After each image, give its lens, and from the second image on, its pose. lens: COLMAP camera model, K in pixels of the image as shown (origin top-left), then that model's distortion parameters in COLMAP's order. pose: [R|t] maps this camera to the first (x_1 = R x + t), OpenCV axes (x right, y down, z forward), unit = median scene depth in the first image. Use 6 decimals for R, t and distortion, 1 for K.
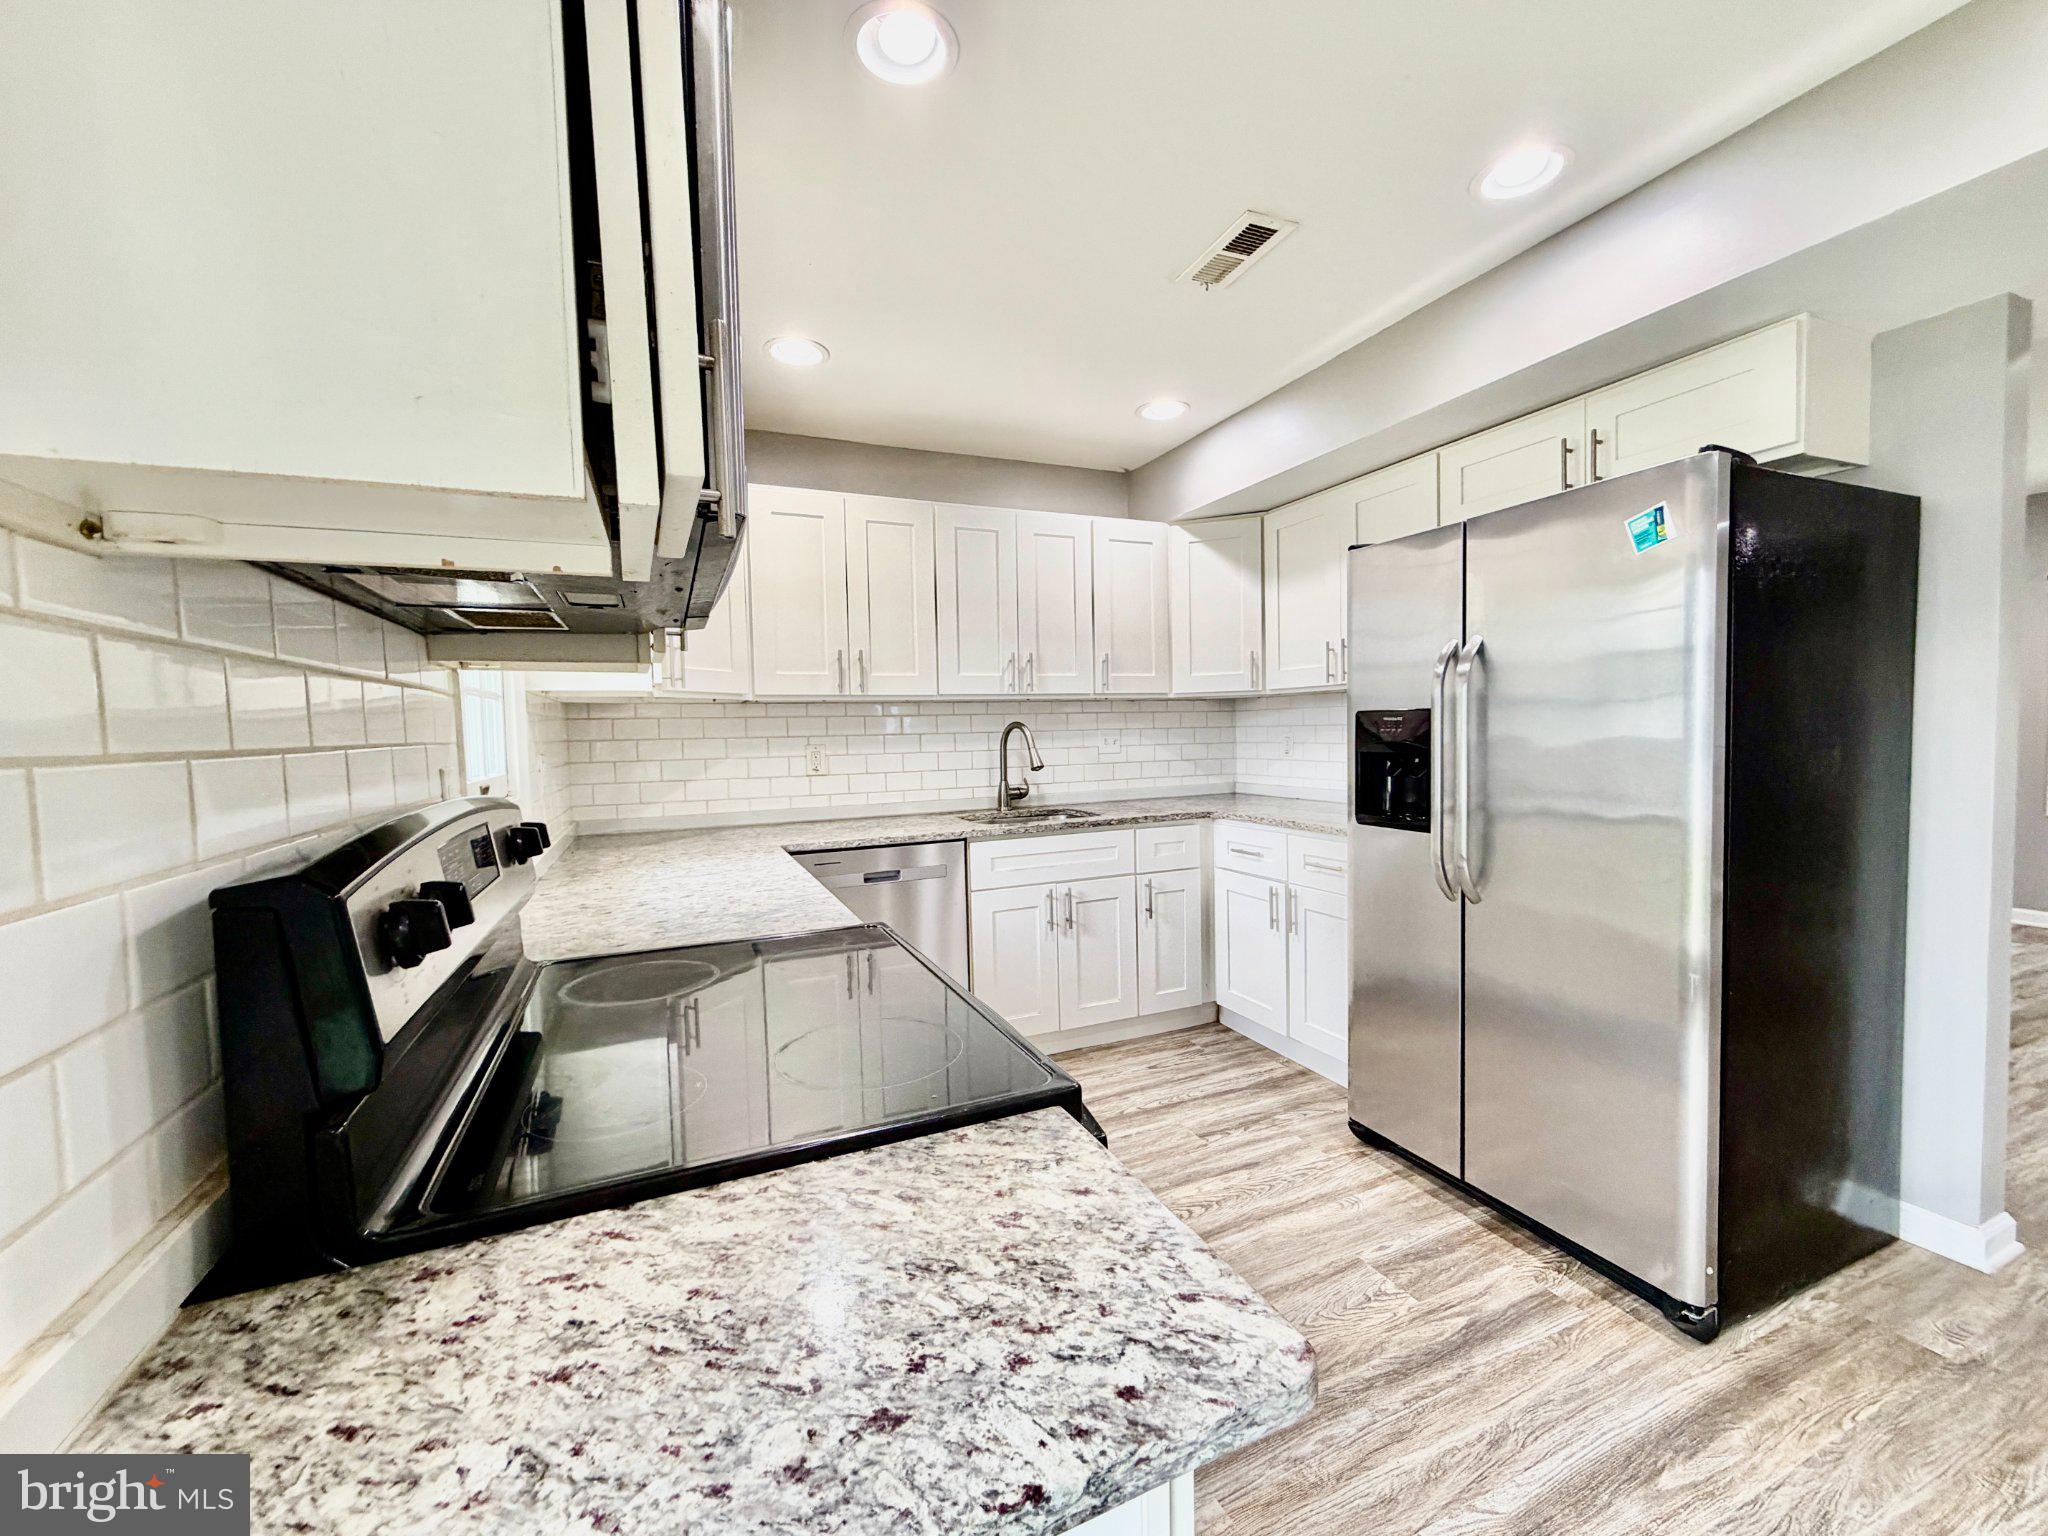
lens RADIAL K [[814.6, 0, 1015.4], [0, 814.6, 764.4], [0, 0, 1]] dist [-0.001875, 0.001003]
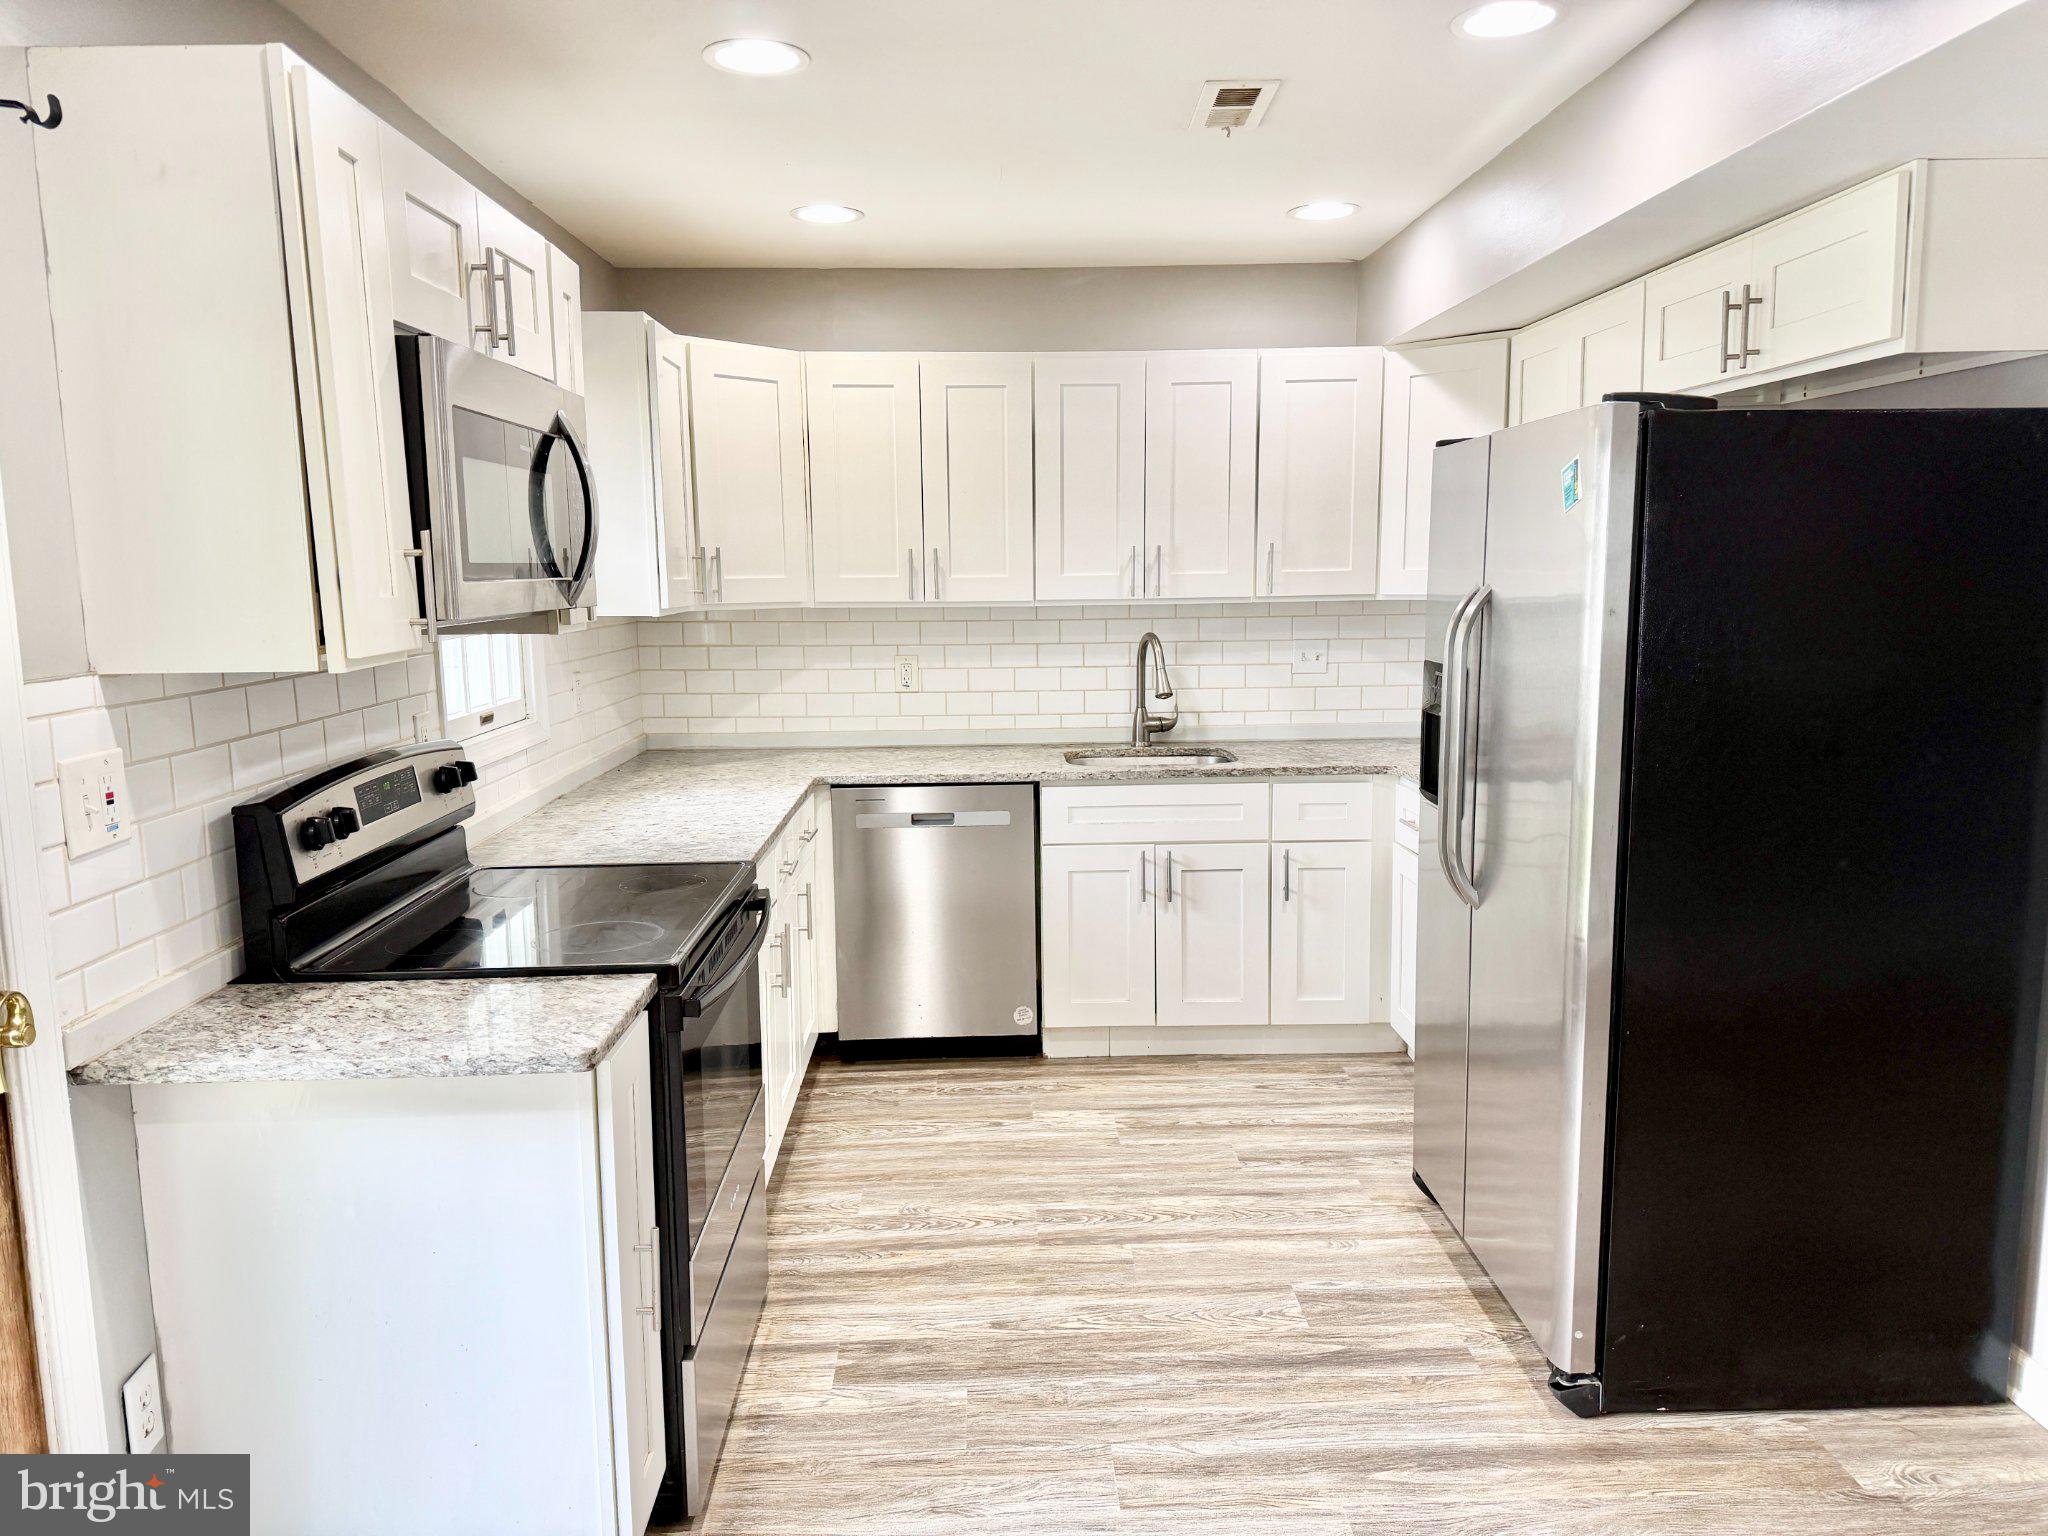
lens RADIAL K [[1423.7, 0, 1027.0], [0, 1423.7, 754.7], [0, 0, 1]] dist [0.035189, -0.039397]
pose [[0.928956, 0.060805, -0.365164, 0.633304], [-0.025607, 0.994610, 0.100472, -0.112756], [0.369305, -0.083983, 0.925506, -0.469738]]
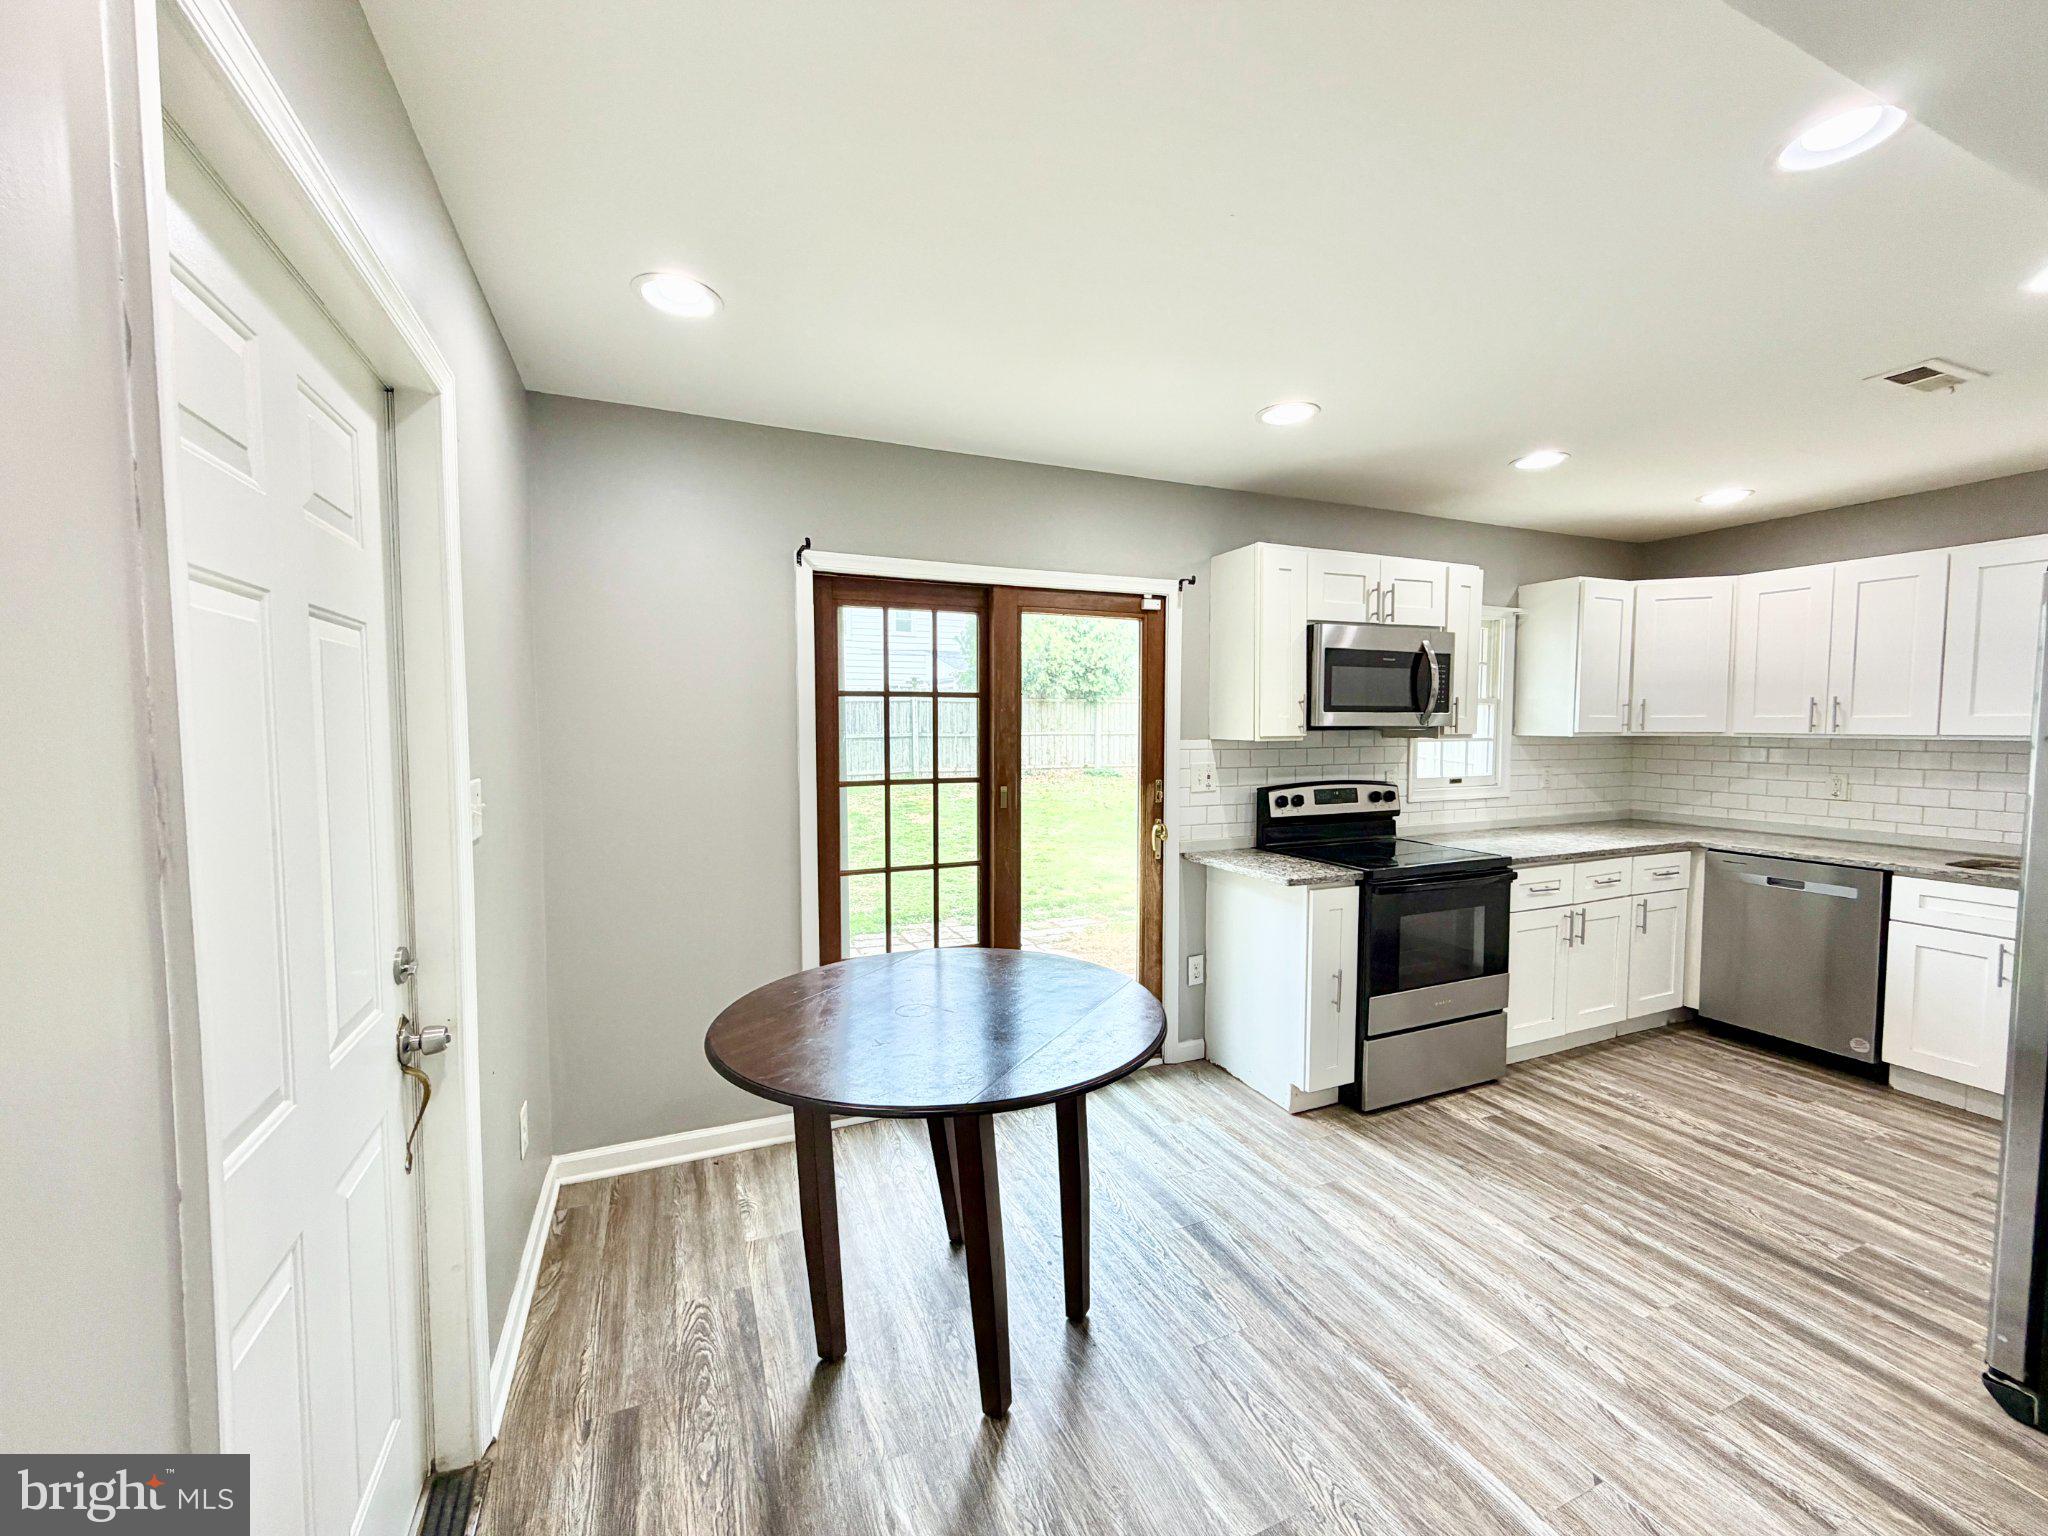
lens RADIAL K [[814.6, 0, 1013.2], [0, 814.6, 763.0], [0, 0, 1]] dist [-0.001875, 0.001003]
pose [[-0.010204, 0.072824, -0.997293, 1.435513], [-0.044879, 0.996306, 0.073211, -0.112779], [0.998940, 0.045505, -0.006898, -0.244770]]
